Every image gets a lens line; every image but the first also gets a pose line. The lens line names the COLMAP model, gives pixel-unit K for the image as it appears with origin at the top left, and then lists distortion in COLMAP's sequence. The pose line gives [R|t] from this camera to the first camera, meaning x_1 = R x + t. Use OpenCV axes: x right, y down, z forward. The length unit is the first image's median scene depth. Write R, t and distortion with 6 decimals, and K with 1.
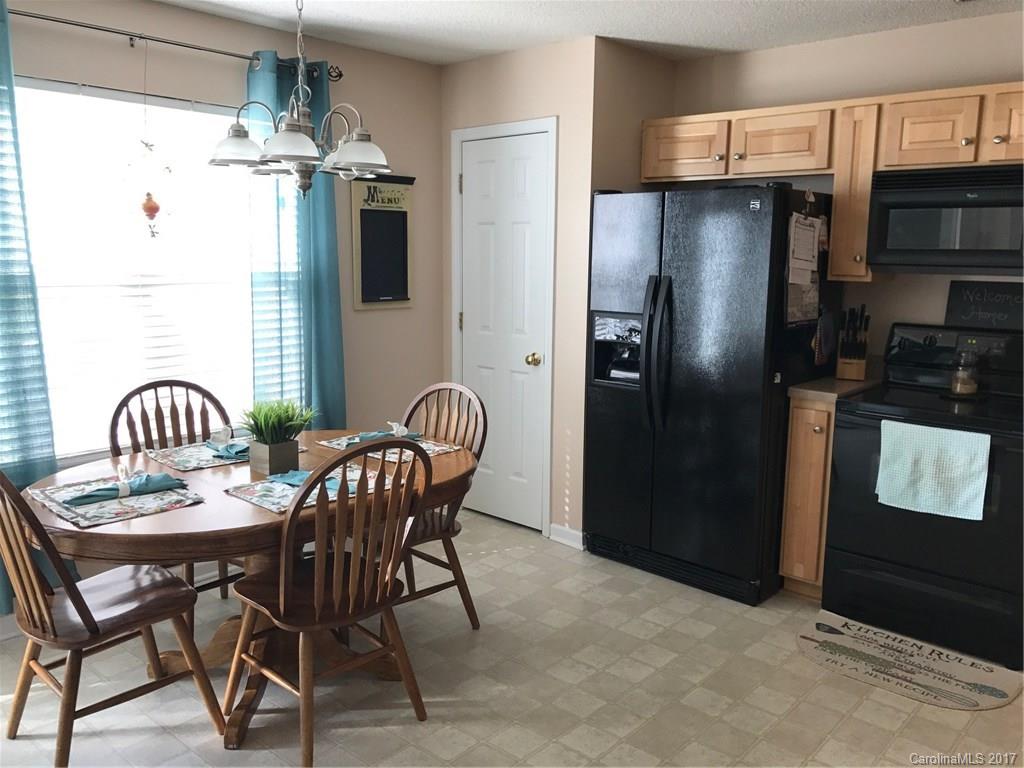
lens RADIAL K [[846.0, 0, 513.6], [0, 846.0, 380.2], [0, 0, 1]] dist [0.027977, -0.041982]
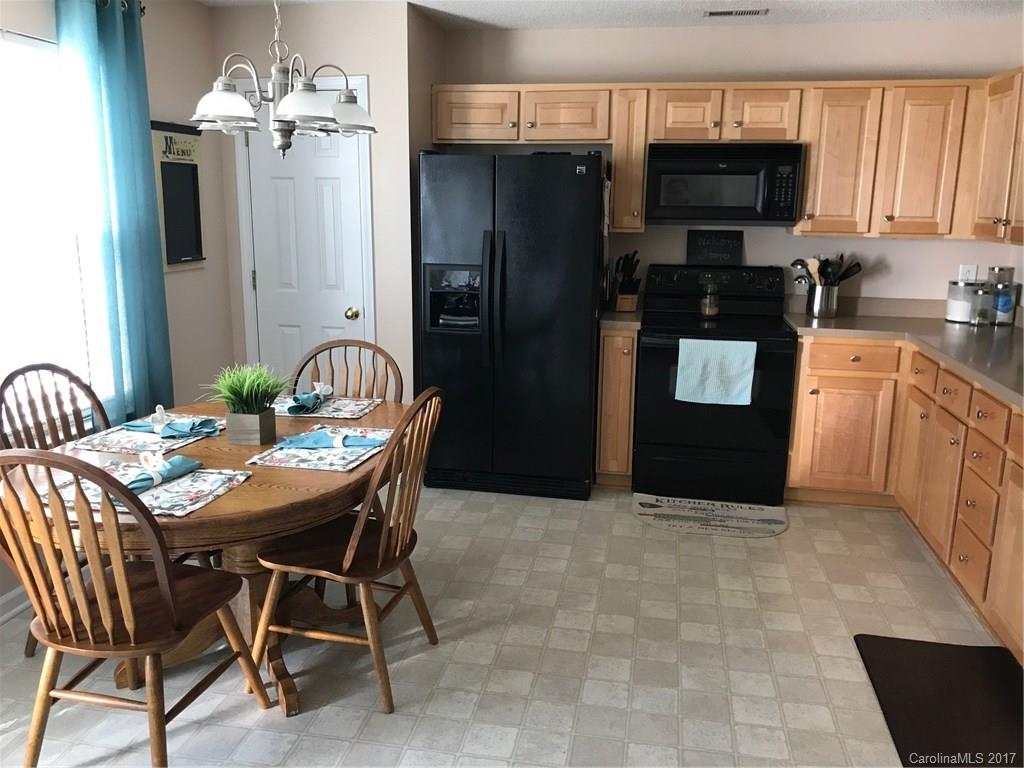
lens RADIAL K [[846.0, 0, 510.4], [0, 846.0, 382.2], [0, 0, 1]] dist [0.027977, -0.041982]
pose [[0.853693, -0.109523, 0.509130, -0.429702], [0.078148, 0.993507, 0.082685, -0.014324], [-0.514880, -0.030800, 0.856709, 0.015949]]
